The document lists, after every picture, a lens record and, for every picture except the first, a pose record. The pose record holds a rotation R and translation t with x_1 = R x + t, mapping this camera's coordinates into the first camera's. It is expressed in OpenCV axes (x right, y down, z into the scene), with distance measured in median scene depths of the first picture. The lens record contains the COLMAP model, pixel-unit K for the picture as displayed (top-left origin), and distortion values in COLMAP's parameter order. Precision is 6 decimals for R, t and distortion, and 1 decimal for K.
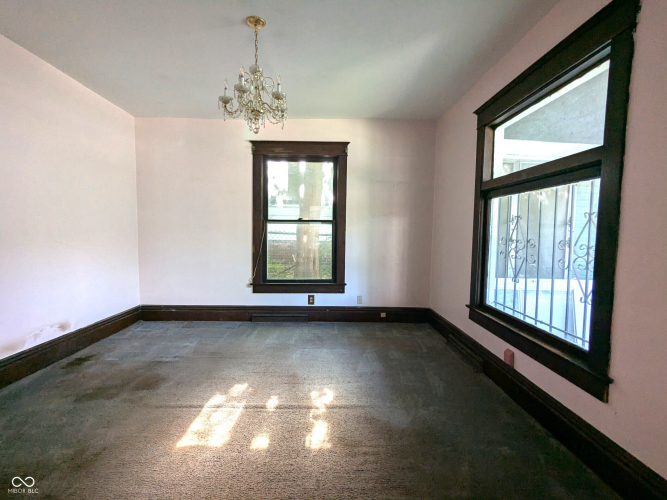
lens RADIAL K [[315.6, 0, 333.5], [0, 315.6, 250.0], [0, 0, 1]] dist [0.001451, -0.000110]
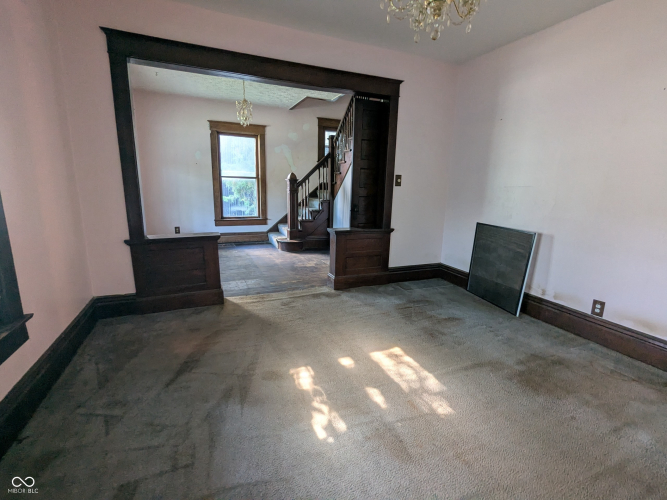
lens RADIAL K [[310.3, 0, 333.5], [0, 310.3, 250.0], [0, 0, 1]] dist [-0.002627, -0.000539]
pose [[-0.927264, 0.039213, -0.372348, 0.214595], [-0.060125, 0.965998, 0.251461, -0.095665], [0.369548, 0.255558, -0.893378, 1.688363]]
